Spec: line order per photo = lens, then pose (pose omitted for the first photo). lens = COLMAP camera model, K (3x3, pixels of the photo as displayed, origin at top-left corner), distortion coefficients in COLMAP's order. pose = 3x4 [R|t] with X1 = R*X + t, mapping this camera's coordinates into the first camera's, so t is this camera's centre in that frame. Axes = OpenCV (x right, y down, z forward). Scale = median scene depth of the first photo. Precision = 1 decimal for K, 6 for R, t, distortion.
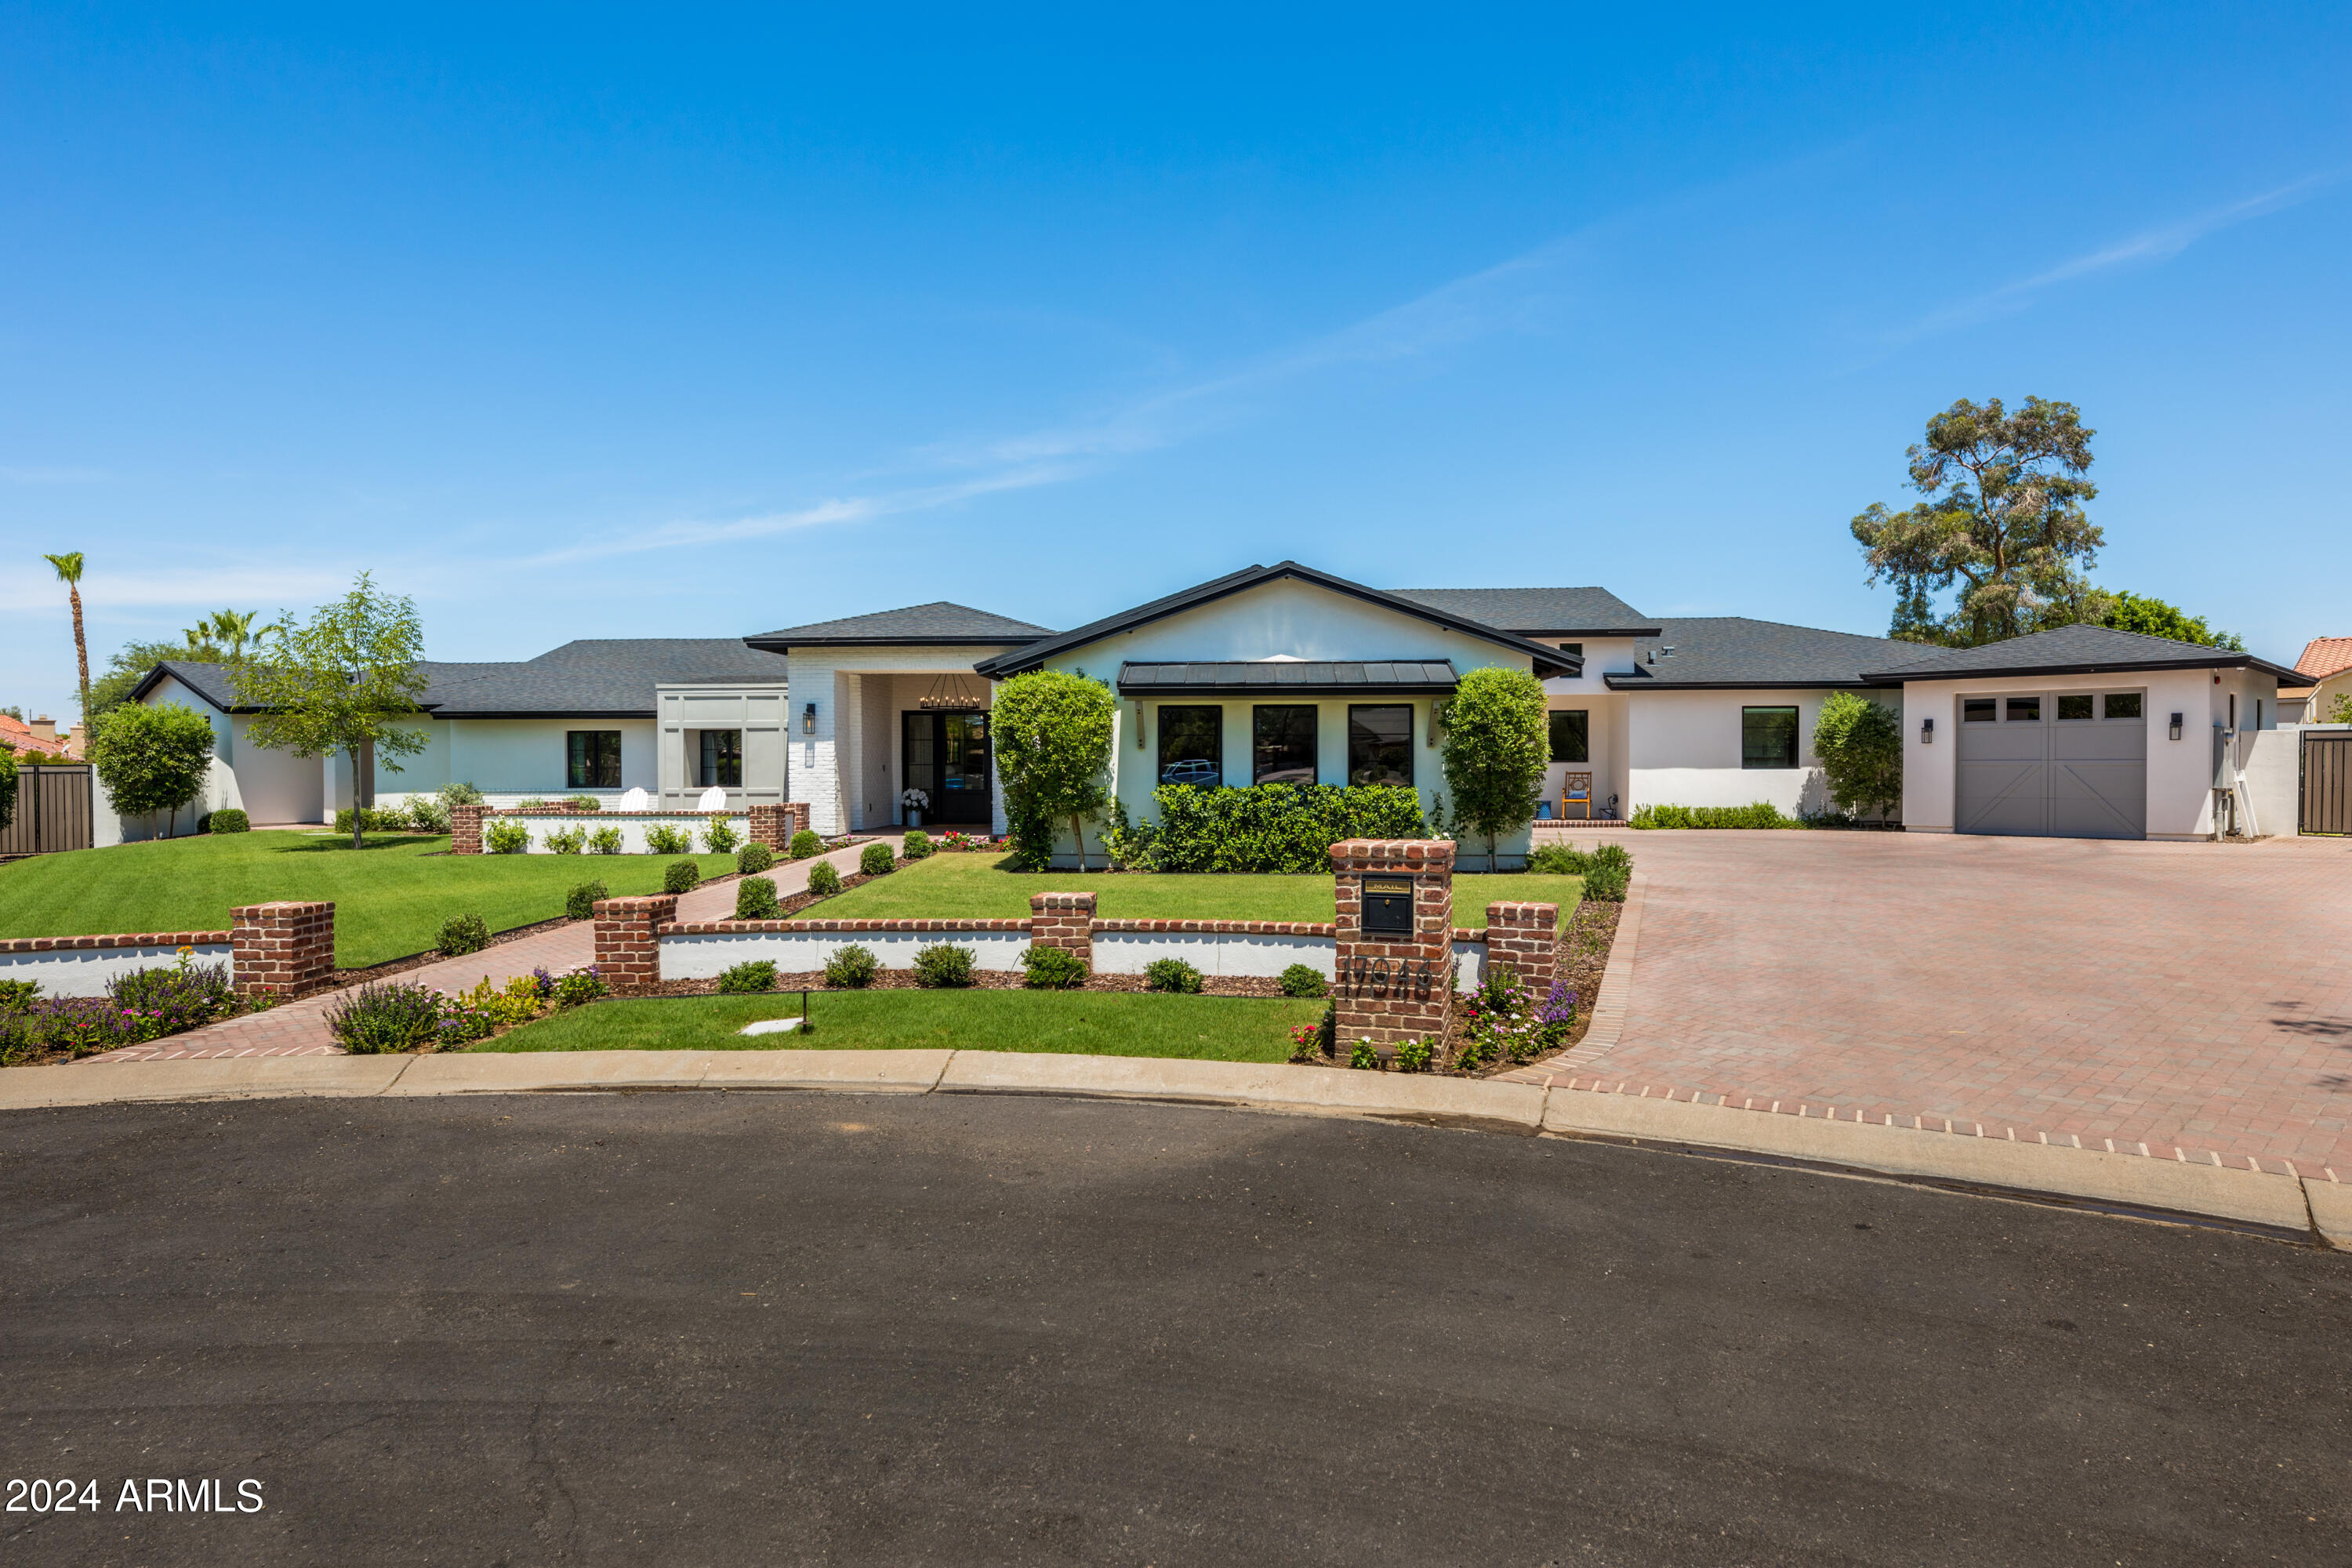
lens RADIAL K [[1218.5, 0, 1166.3], [0, 1218.5, 787.7], [0, 0, 1]] dist [0.001003, 0.000631]
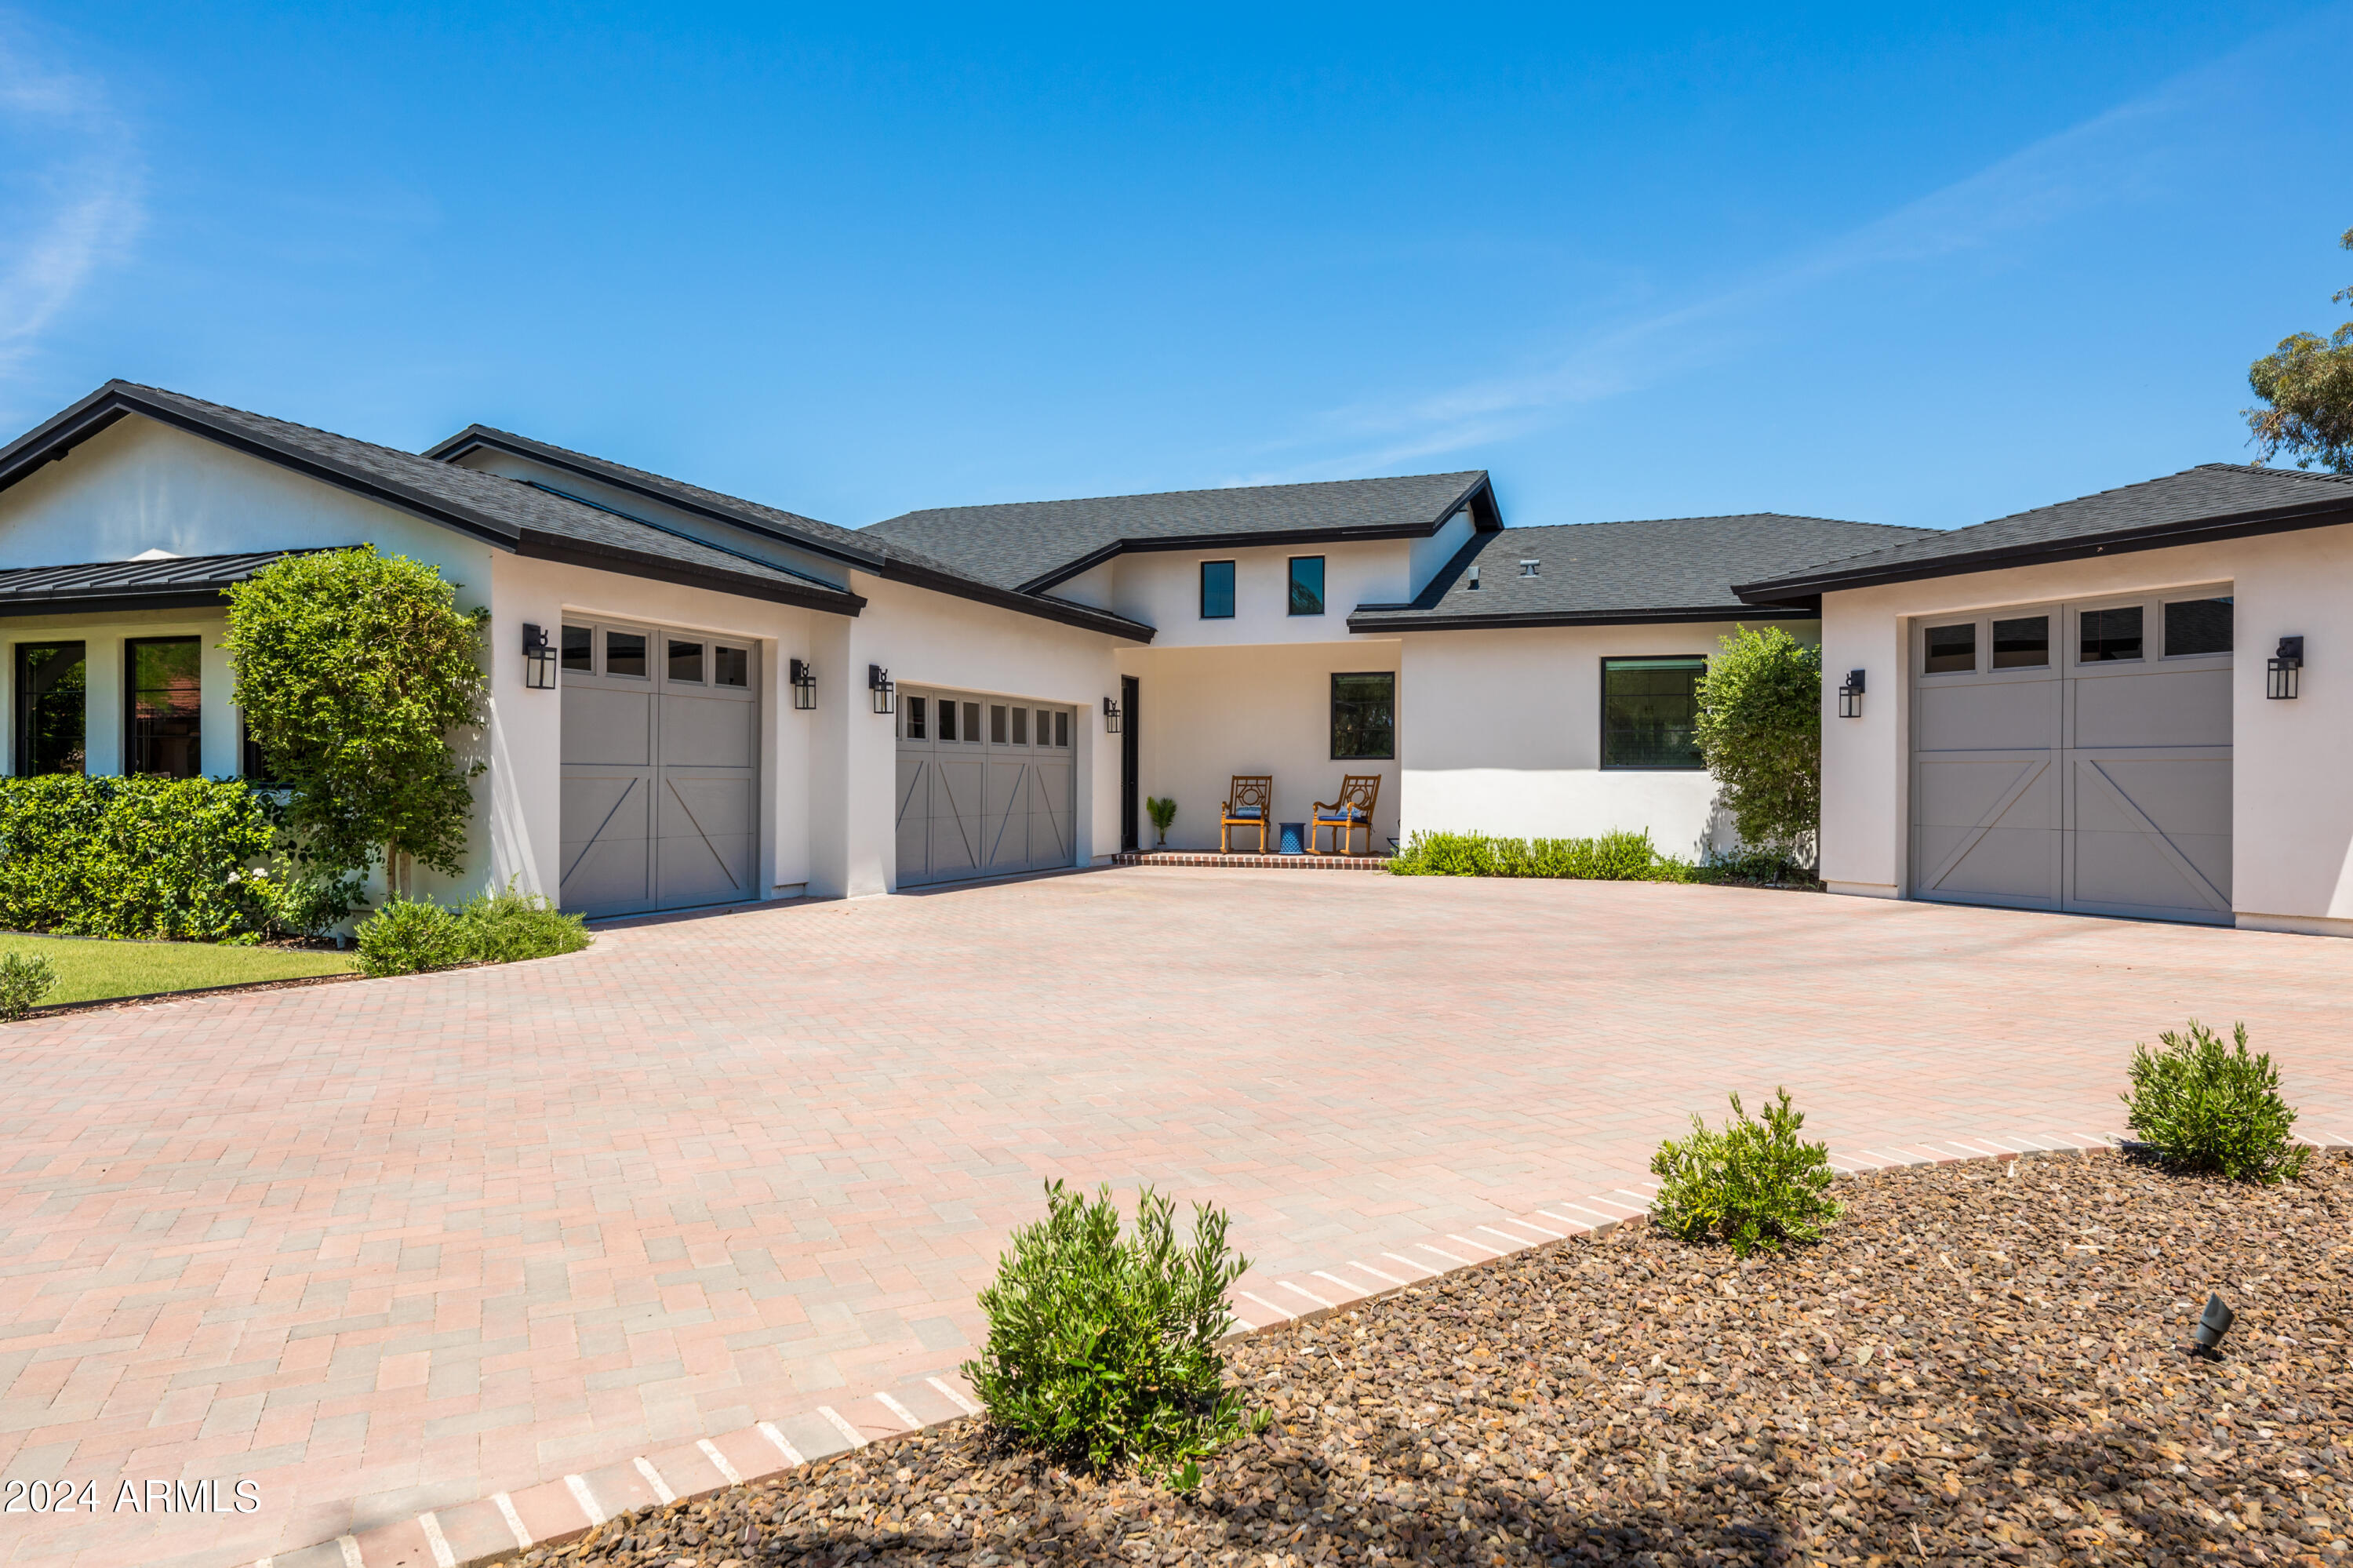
lens RADIAL K [[1438.4, 0, 1188.0], [0, 1438.4, 777.4], [0, 0, 1]] dist [-0.001597, -0.000023]
pose [[0.955028, 0.007896, -0.296411, 0.542770], [-0.014015, 0.999730, -0.018527, 0.002791], [0.296185, 0.021848, 0.954881, 0.360284]]
